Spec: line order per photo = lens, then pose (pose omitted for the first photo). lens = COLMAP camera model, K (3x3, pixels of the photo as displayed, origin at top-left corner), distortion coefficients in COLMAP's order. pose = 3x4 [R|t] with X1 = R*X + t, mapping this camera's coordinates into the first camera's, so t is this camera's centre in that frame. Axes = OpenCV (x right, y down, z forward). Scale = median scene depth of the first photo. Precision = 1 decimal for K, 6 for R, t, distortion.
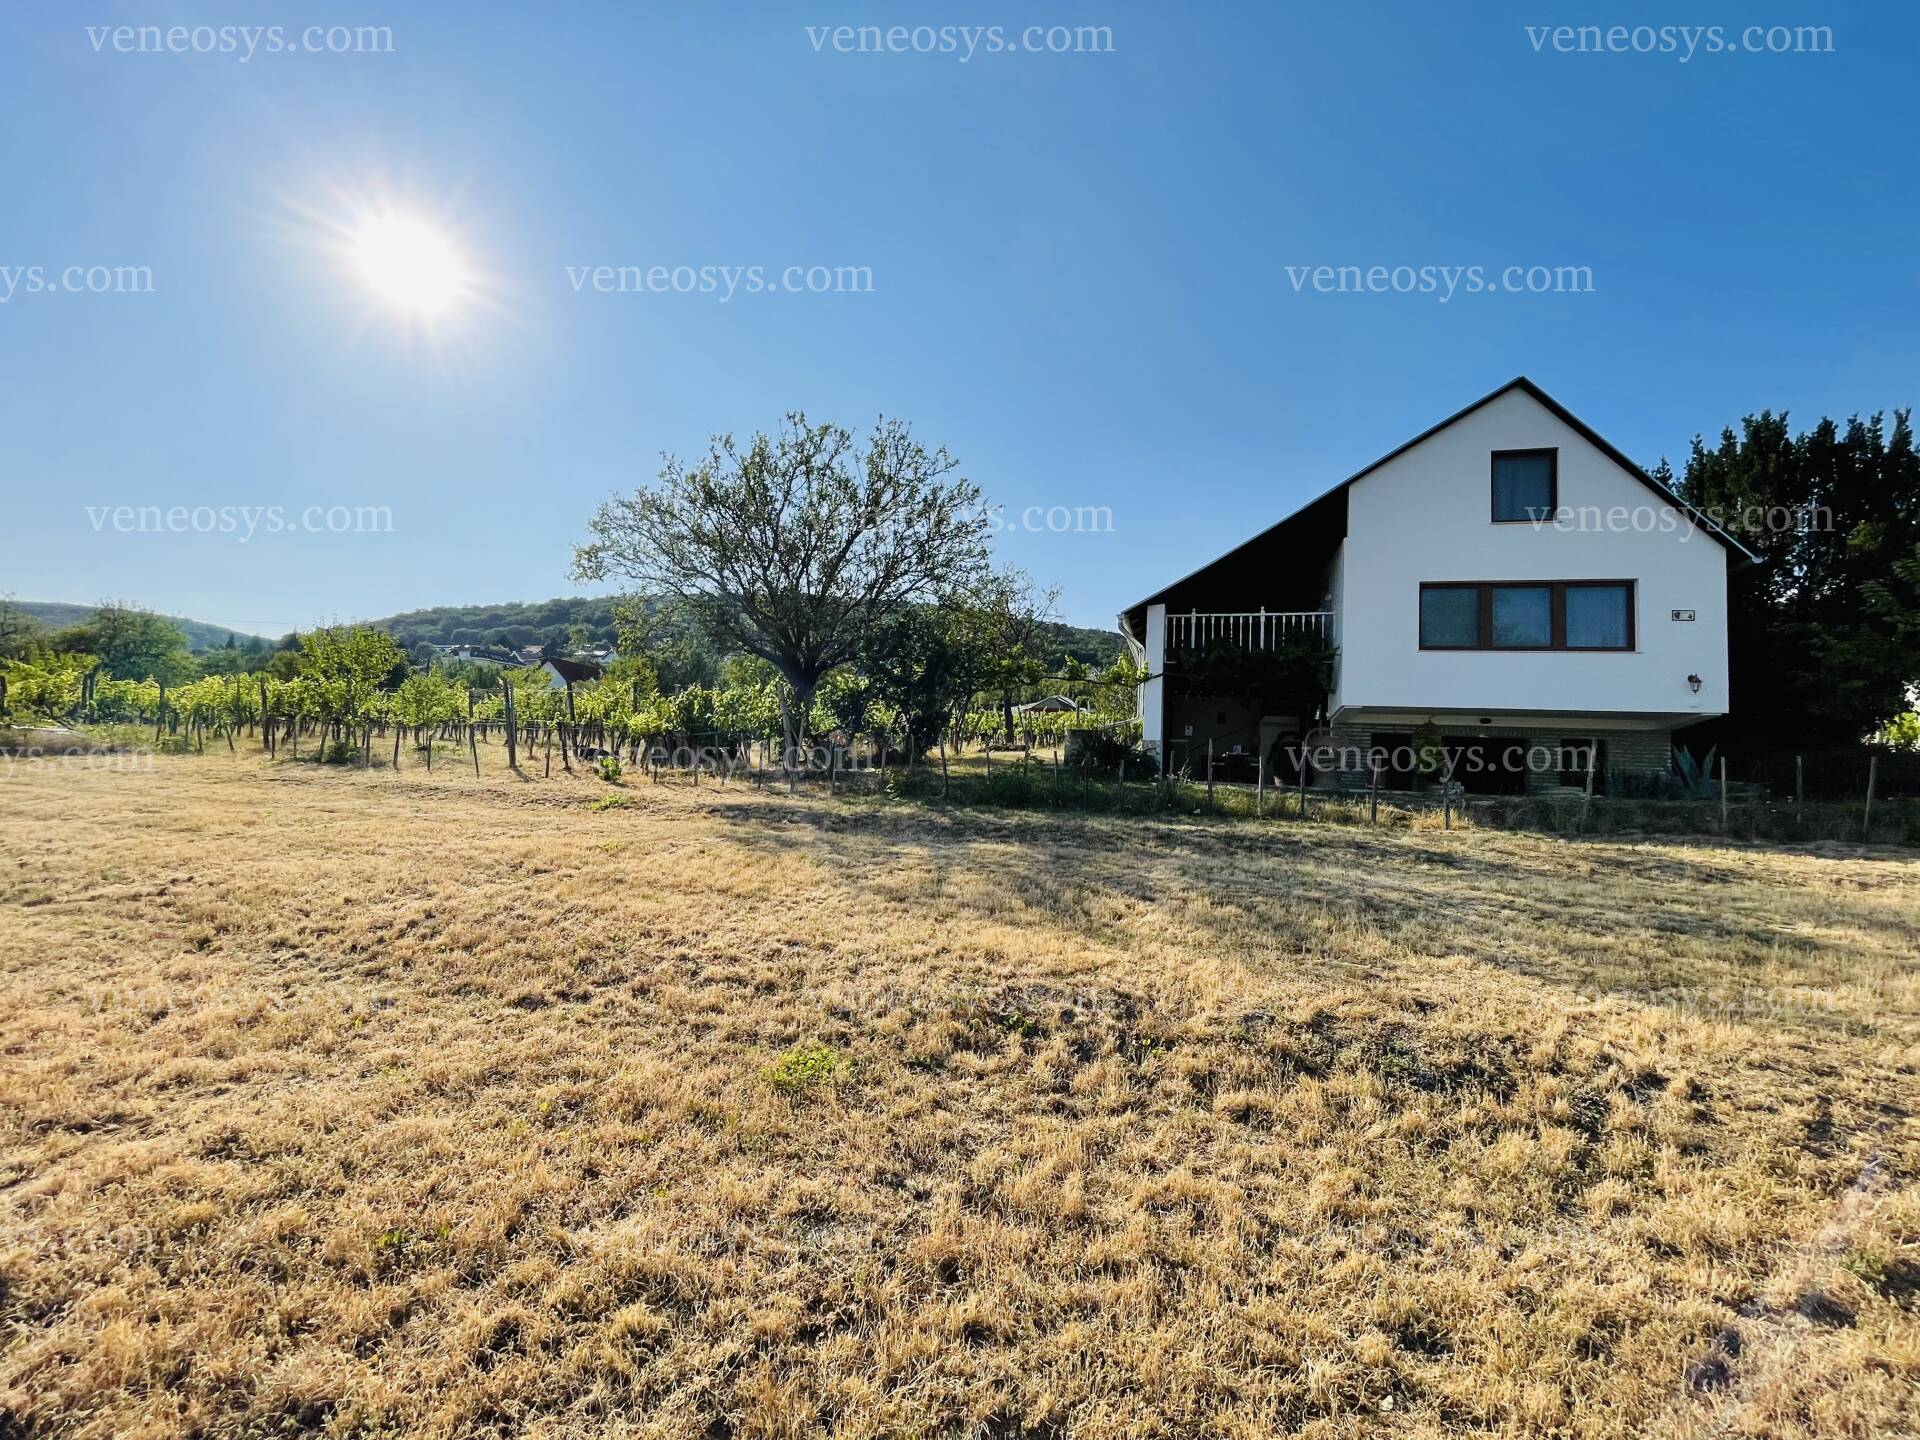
lens RADIAL K [[784.2, 0, 960.0], [0, 784.2, 720.0], [0, 0, 1]] dist [0.000978, -0.000005]
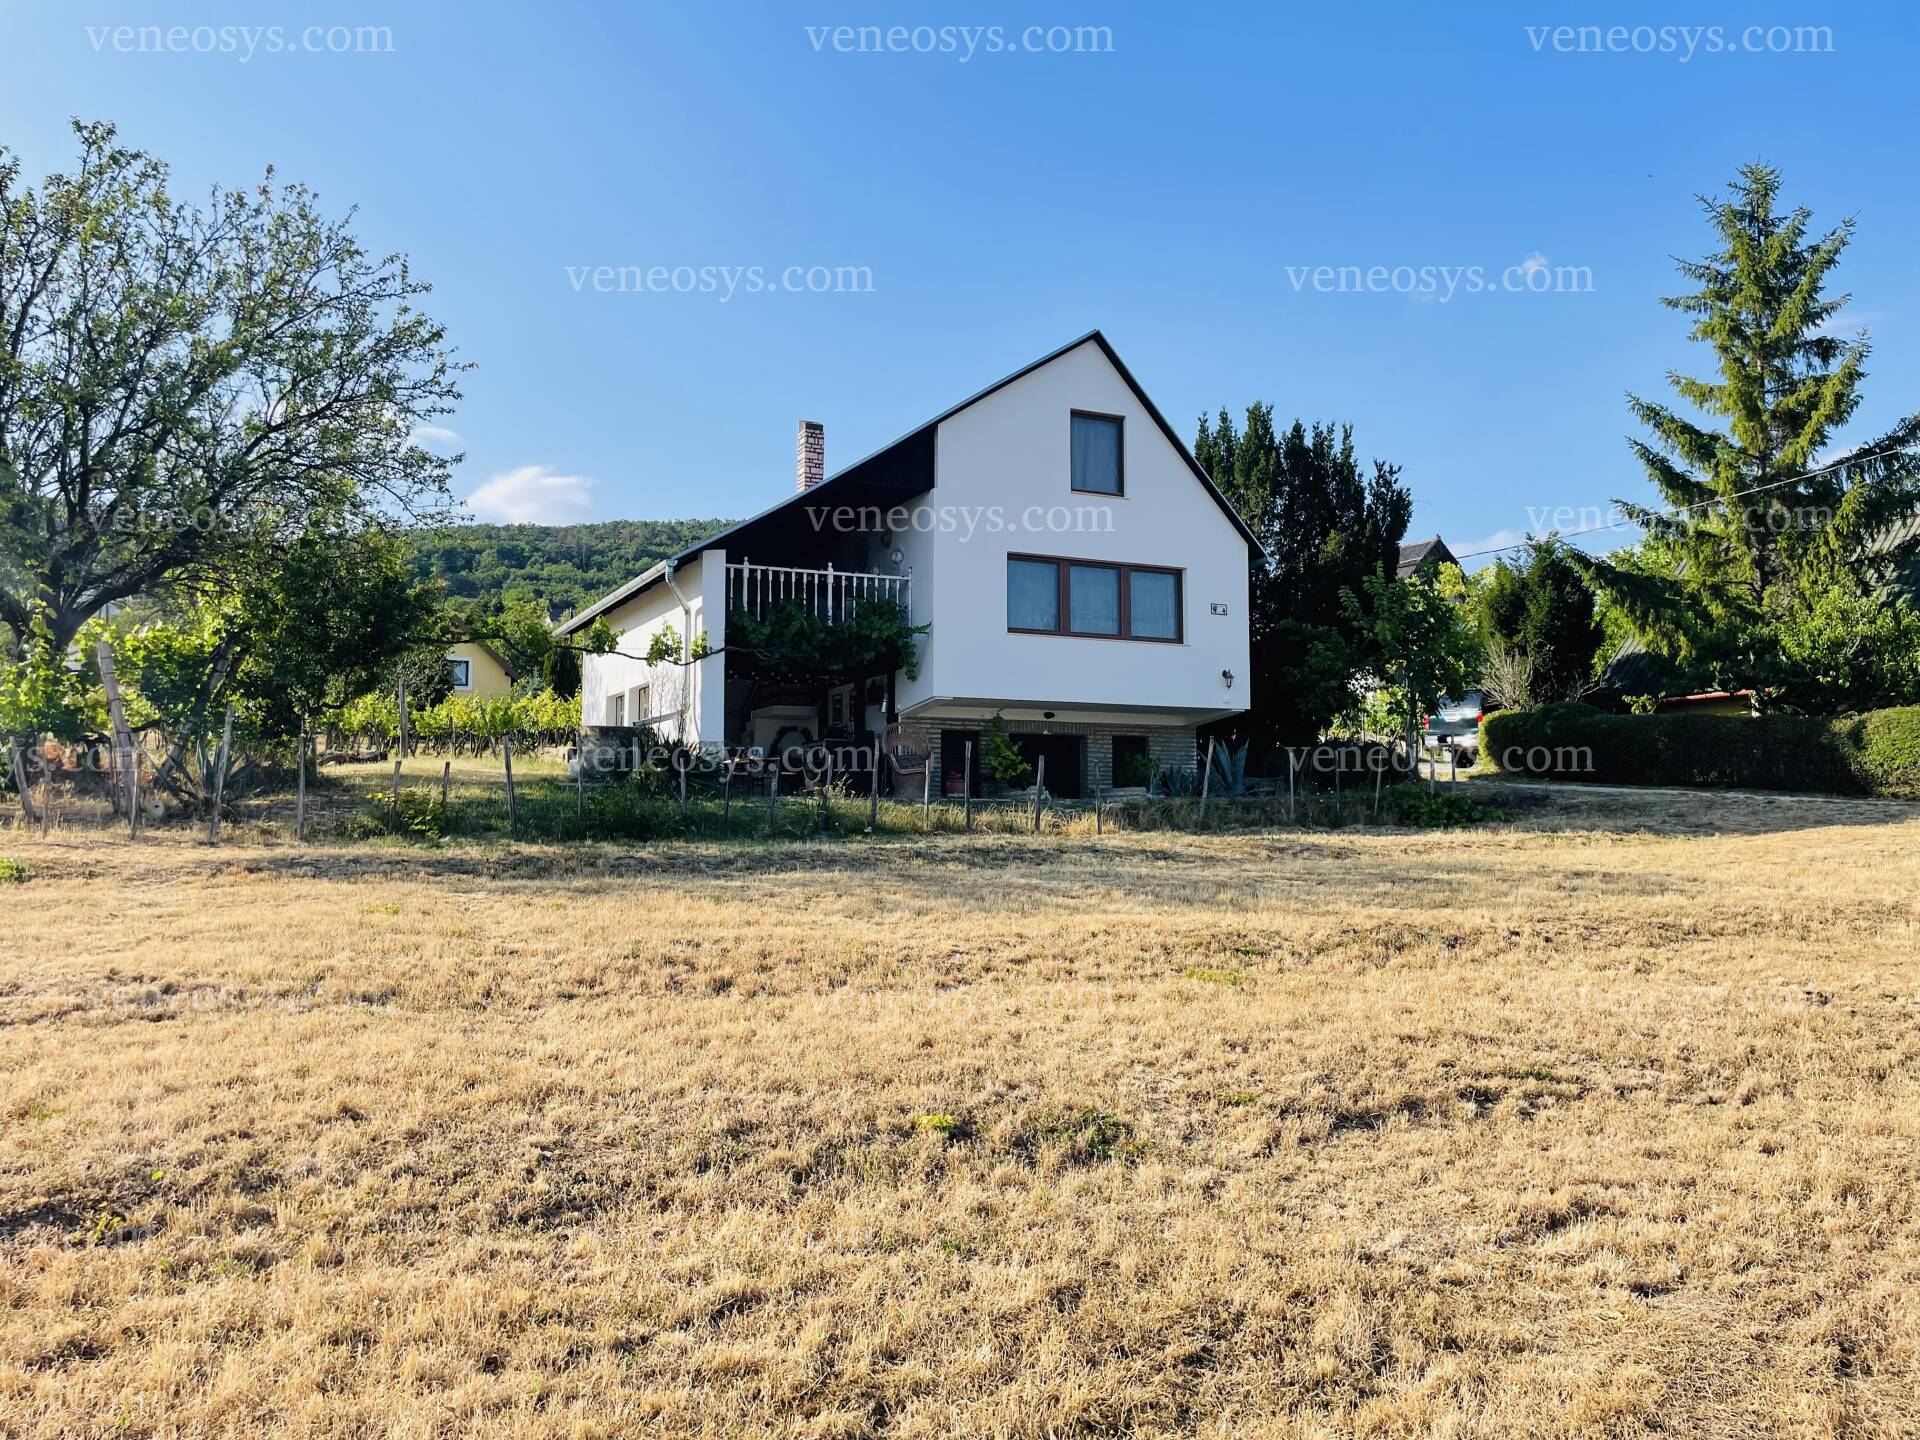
lens RADIAL K [[1448.1, 0, 958.8], [0, 1448.1, 714.1], [0, 0, 1]] dist [0.103585, -0.121424]
pose [[0.751289, 0.001769, 0.659971, -0.493126], [-0.009156, 0.999928, 0.007743, -0.012445], [-0.659910, -0.011860, 0.751251, -0.144654]]
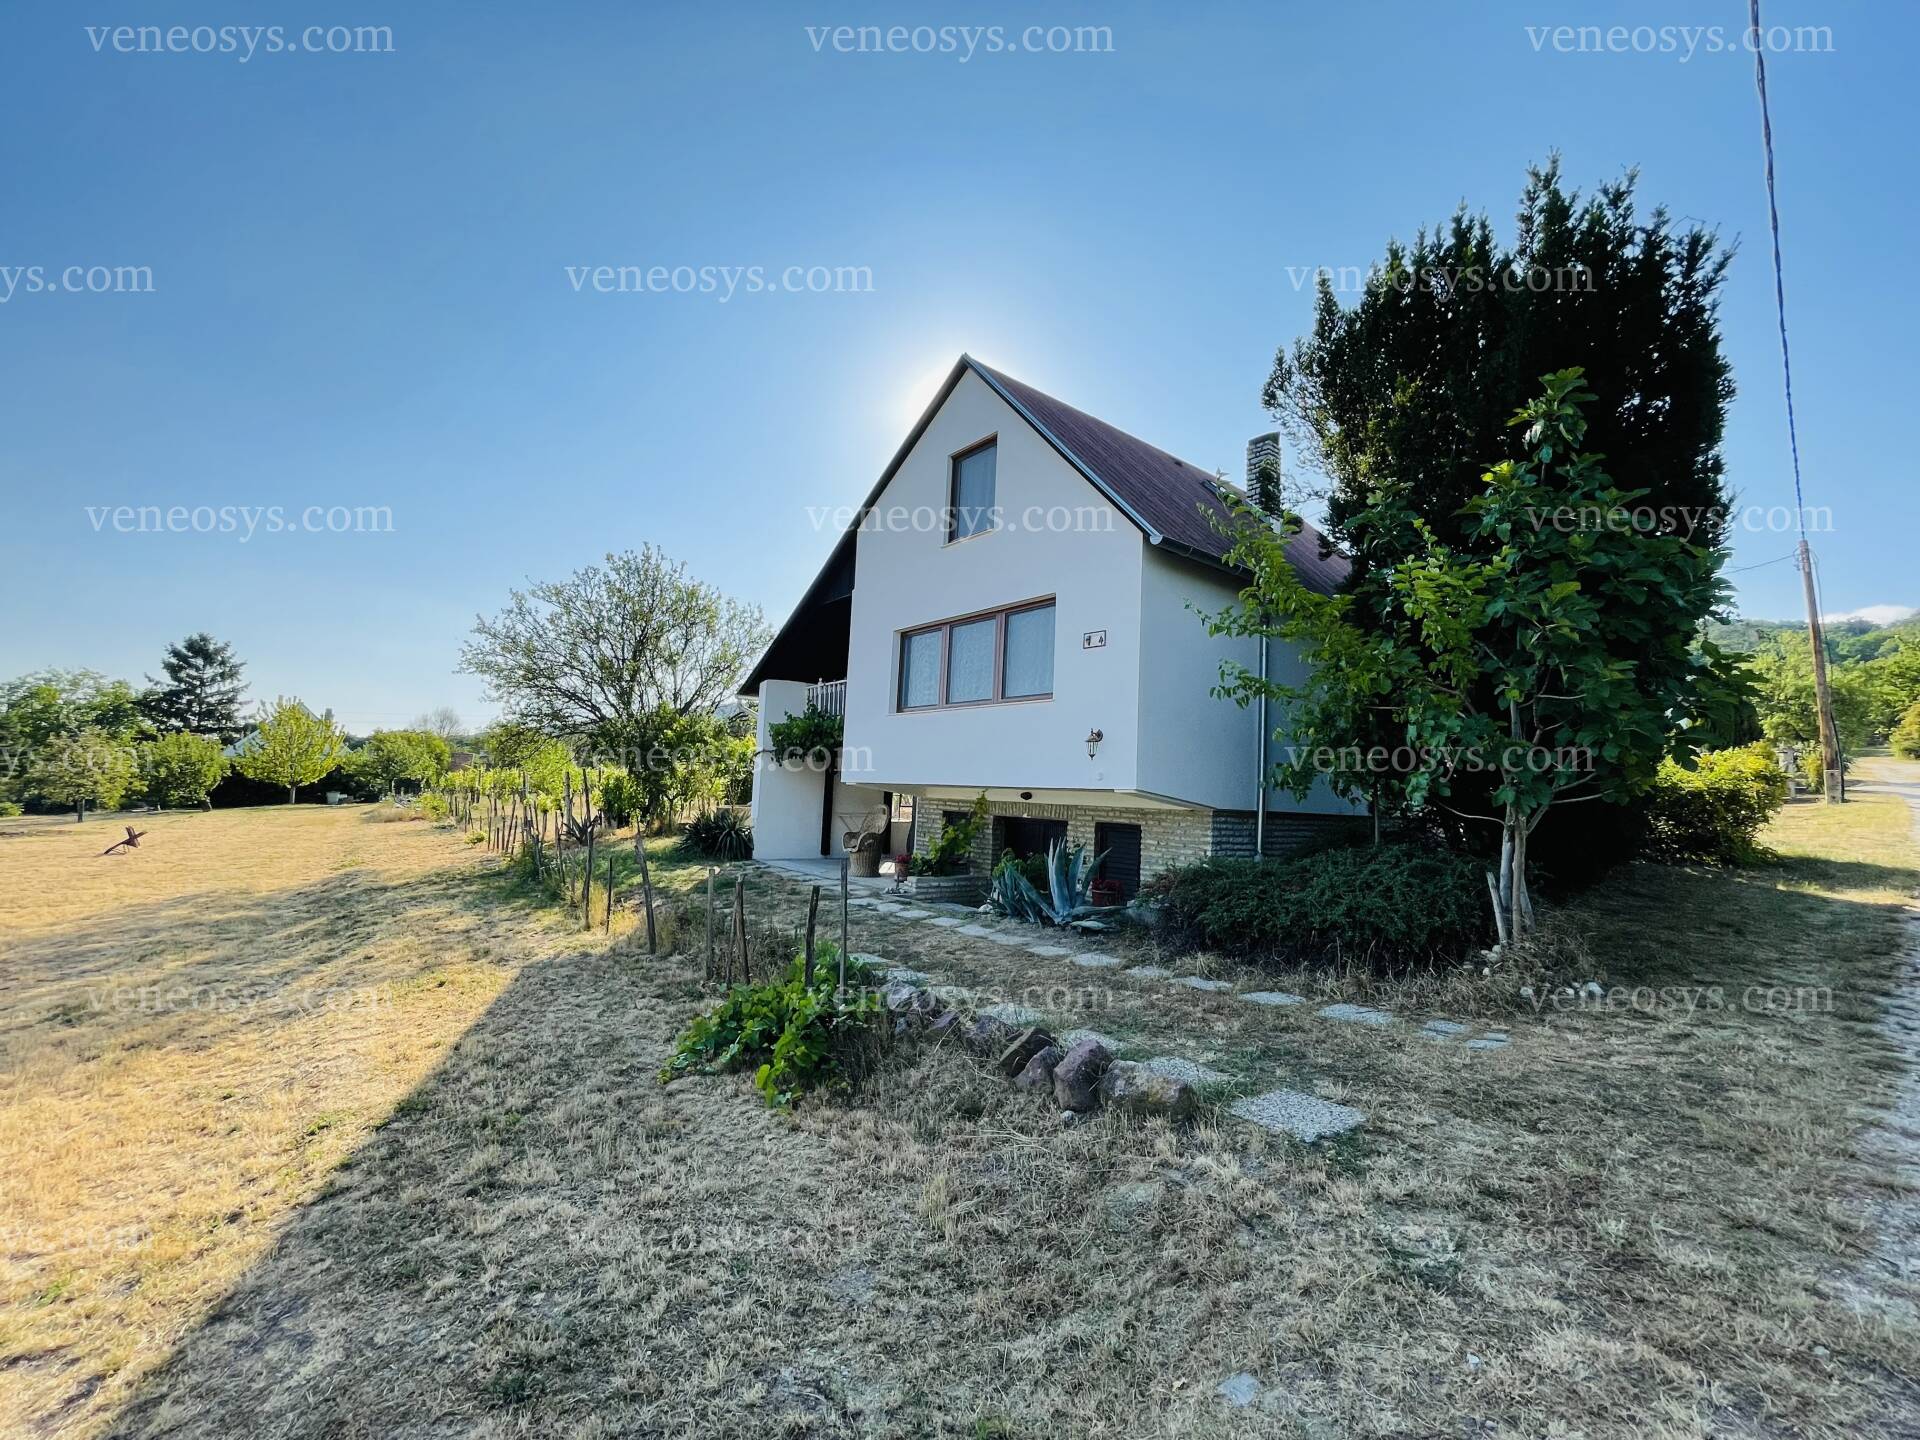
lens RADIAL K [[784.2, 0, 960.0], [0, 784.2, 720.0], [0, 0, 1]] dist [0.000978, -0.000005]
pose [[0.802385, -0.063498, -0.593419, 1.143414], [0.039951, 0.997808, -0.052750, -0.035443], [0.595468, 0.018619, 0.803163, 0.386755]]
